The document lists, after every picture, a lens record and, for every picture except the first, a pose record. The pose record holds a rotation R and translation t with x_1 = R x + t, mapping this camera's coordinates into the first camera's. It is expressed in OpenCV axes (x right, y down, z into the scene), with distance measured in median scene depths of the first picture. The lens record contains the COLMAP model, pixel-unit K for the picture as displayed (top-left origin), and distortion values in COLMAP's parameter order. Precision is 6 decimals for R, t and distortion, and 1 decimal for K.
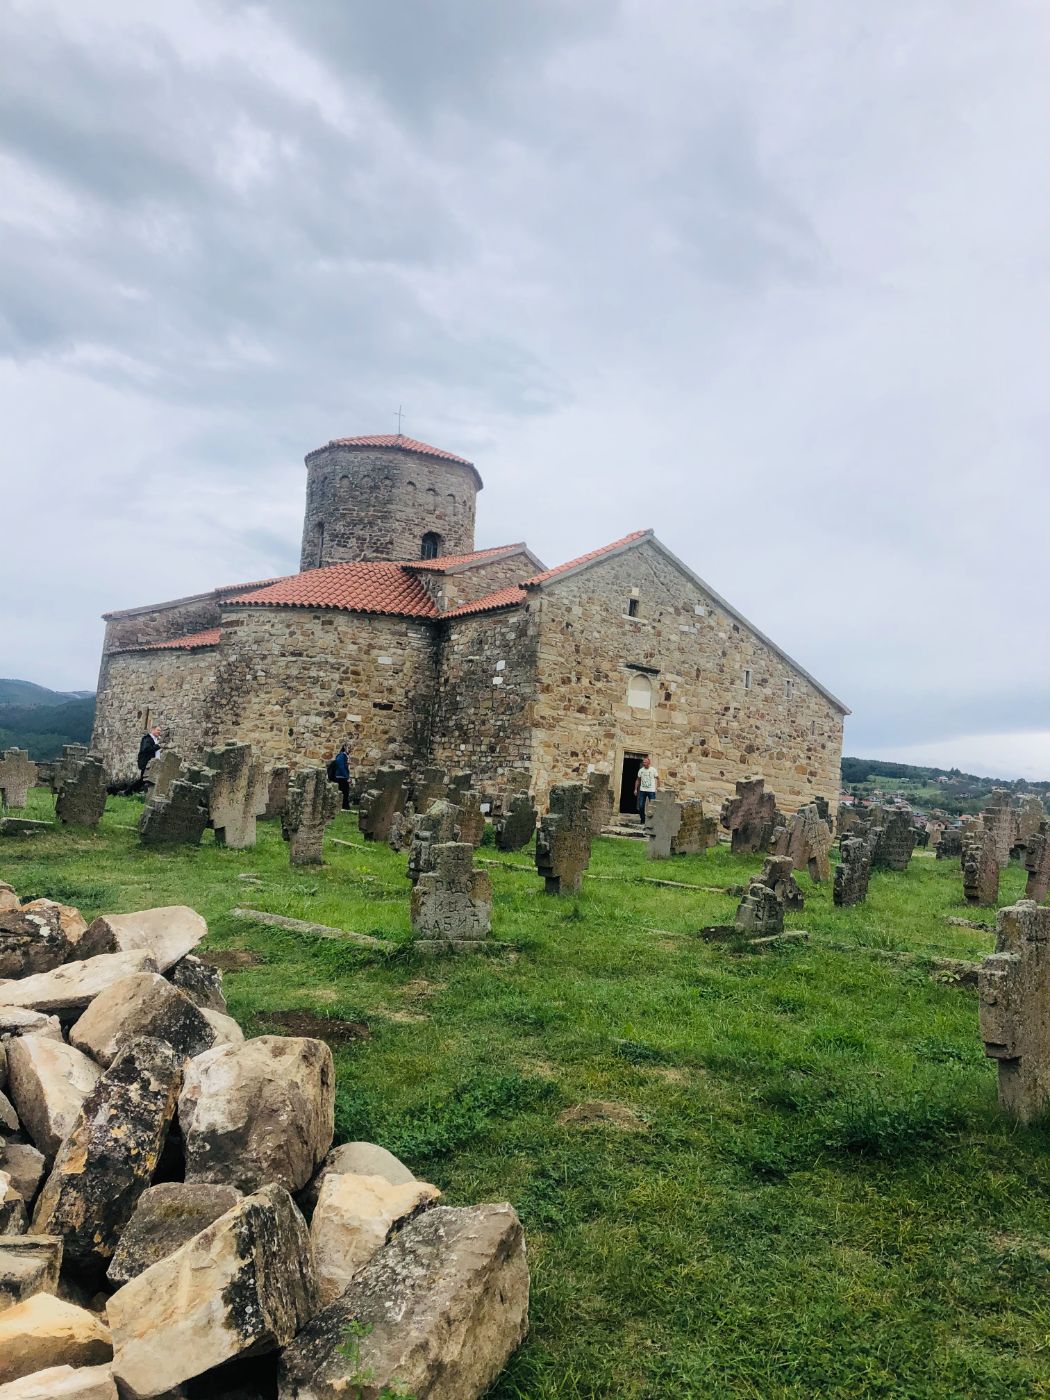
lens RADIAL K [[1131.2, 0, 555.1], [0, 1131.2, 699.9], [0, 0, 1]] dist [0.060333, -0.012522]
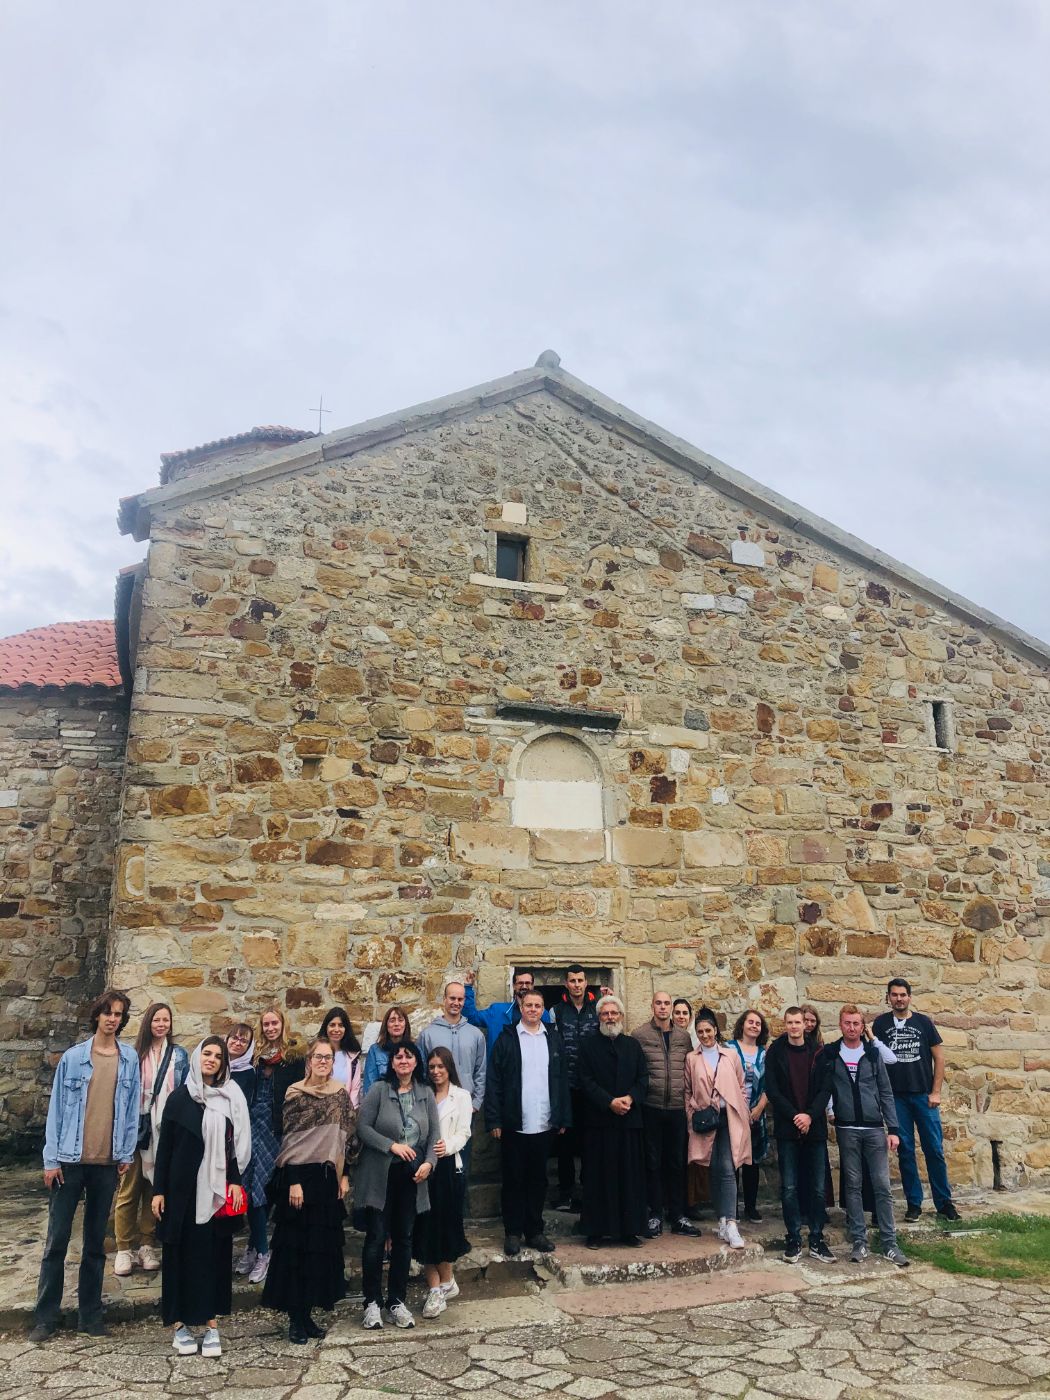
lens RADIAL K [[1131.2, 0, 523.2], [0, 1131.2, 696.2], [0, 0, 1]] dist [0.060333, -0.012522]
pose [[0.932111, -0.167366, -0.321183, 0.176592], [0.109173, 0.975413, -0.191446, 0.030940], [0.345328, 0.143385, 0.927464, 0.658540]]
